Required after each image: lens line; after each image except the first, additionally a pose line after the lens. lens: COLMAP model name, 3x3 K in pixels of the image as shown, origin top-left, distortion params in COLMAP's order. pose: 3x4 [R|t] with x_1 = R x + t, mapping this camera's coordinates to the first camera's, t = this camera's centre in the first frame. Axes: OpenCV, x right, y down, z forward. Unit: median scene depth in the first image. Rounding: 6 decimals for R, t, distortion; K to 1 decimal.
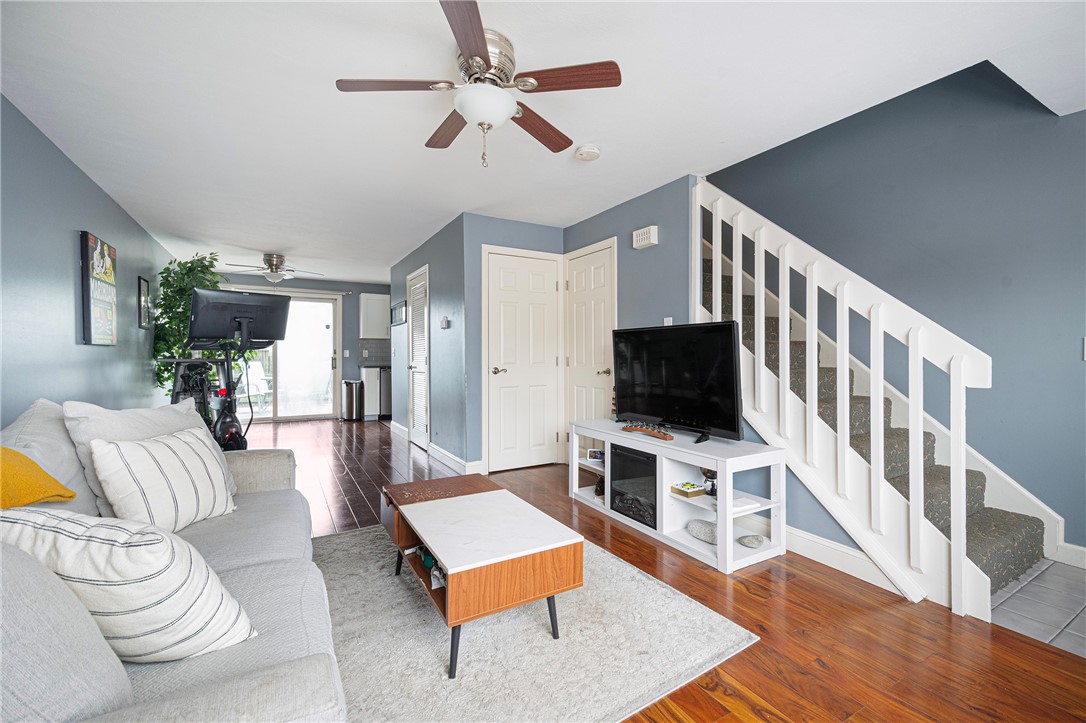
lens RADIAL K [[491.3, 0, 541.8], [0, 491.3, 359.6], [0, 0, 1]] dist [0.012314, -0.000043]
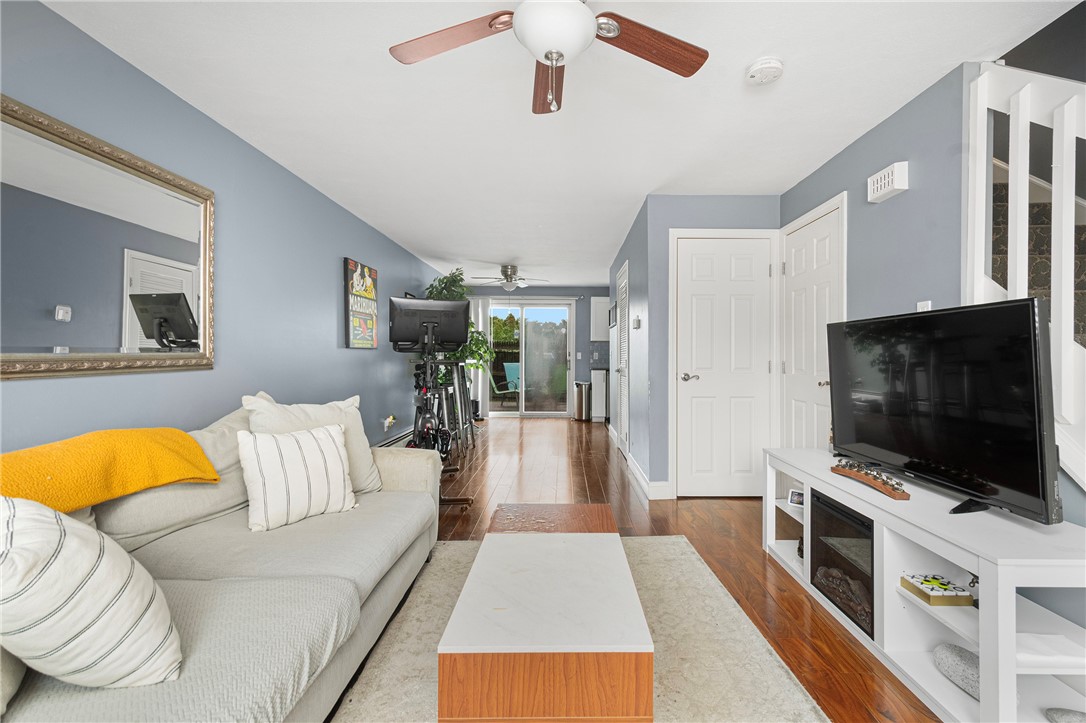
lens RADIAL K [[484.7, 0, 549.4], [0, 484.7, 360.1], [0, 0, 1]] dist [0.020713, -0.004029]
pose [[0.866134, 0.008728, -0.499735, 0.137808], [-0.010585, 0.999944, -0.000881, -0.003886], [0.499699, 0.006053, 0.866178, 0.187485]]
